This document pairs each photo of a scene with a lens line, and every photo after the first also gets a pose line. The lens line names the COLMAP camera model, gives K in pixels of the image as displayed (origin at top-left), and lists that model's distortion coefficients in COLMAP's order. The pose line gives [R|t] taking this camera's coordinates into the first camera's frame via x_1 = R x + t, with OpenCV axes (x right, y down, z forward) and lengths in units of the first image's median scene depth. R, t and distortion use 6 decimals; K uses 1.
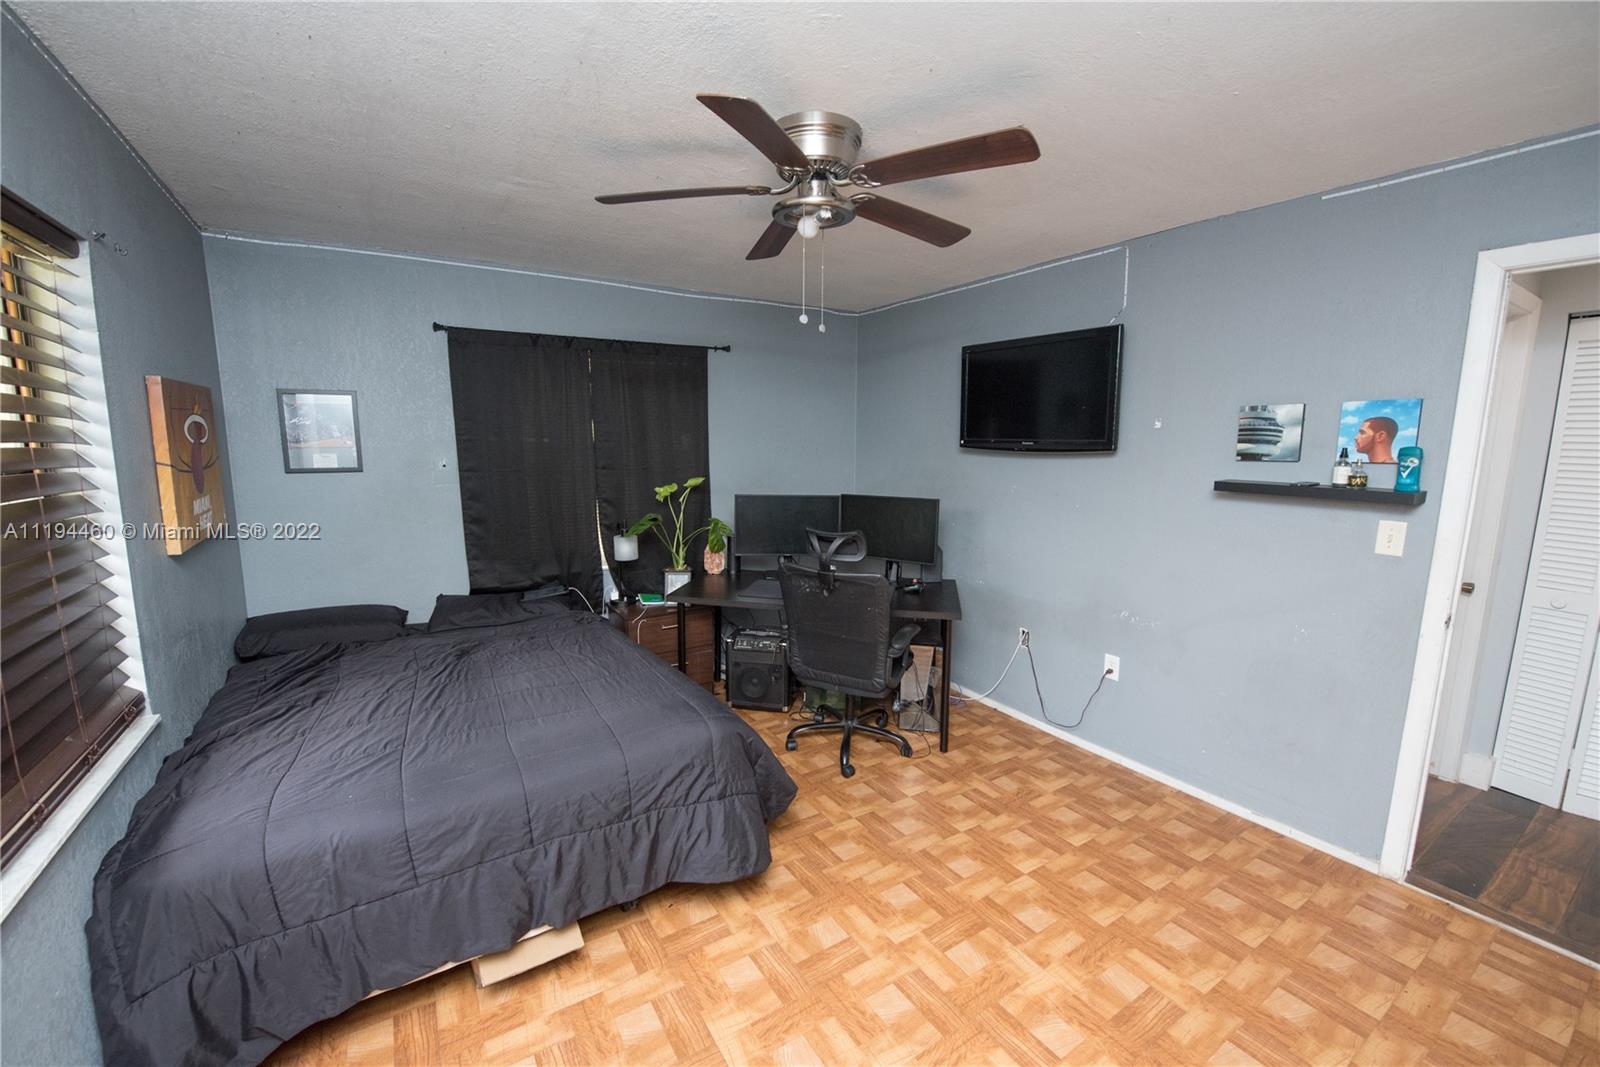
lens RADIAL K [[637.0, 0, 793.2], [0, 637.0, 535.9], [0, 0, 1]] dist [-0.013355, -0.003217]
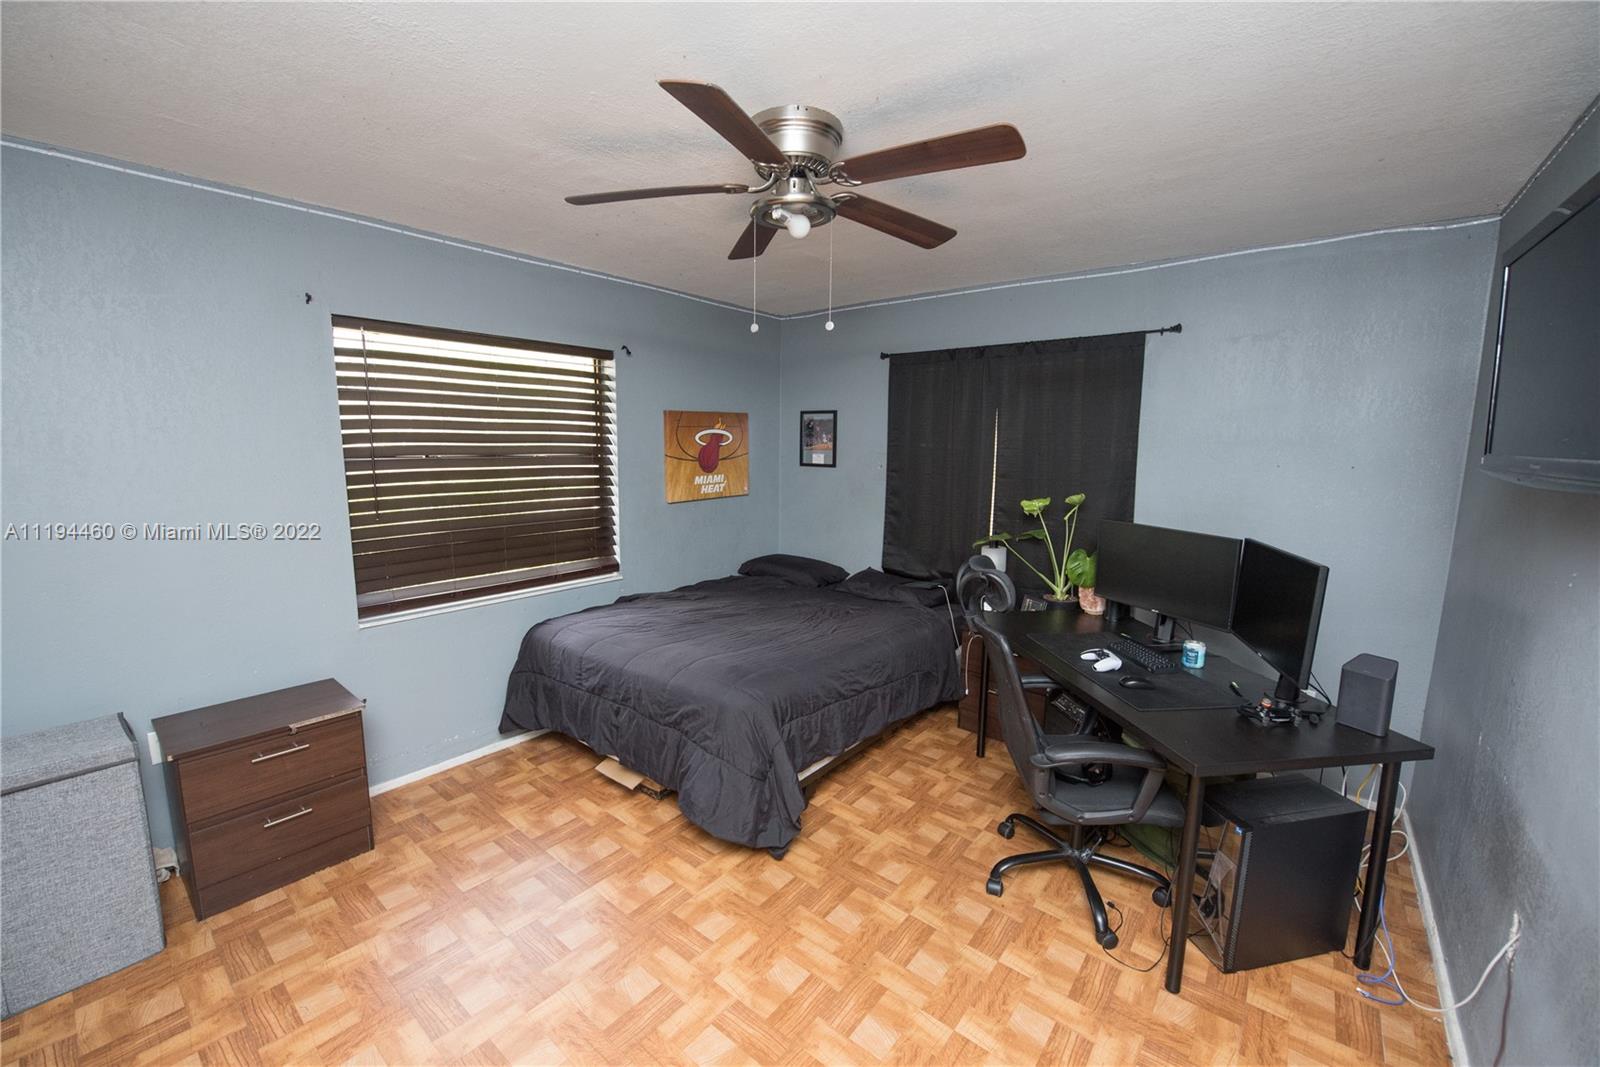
lens RADIAL K [[637.0, 0, 793.2], [0, 637.0, 535.9], [0, 0, 1]] dist [-0.013355, -0.003217]
pose [[0.320183, 0.140211, -0.936922, 0.749760], [-0.152546, 0.983712, 0.095081, -0.086094], [0.934993, 0.112481, 0.336357, 0.545235]]
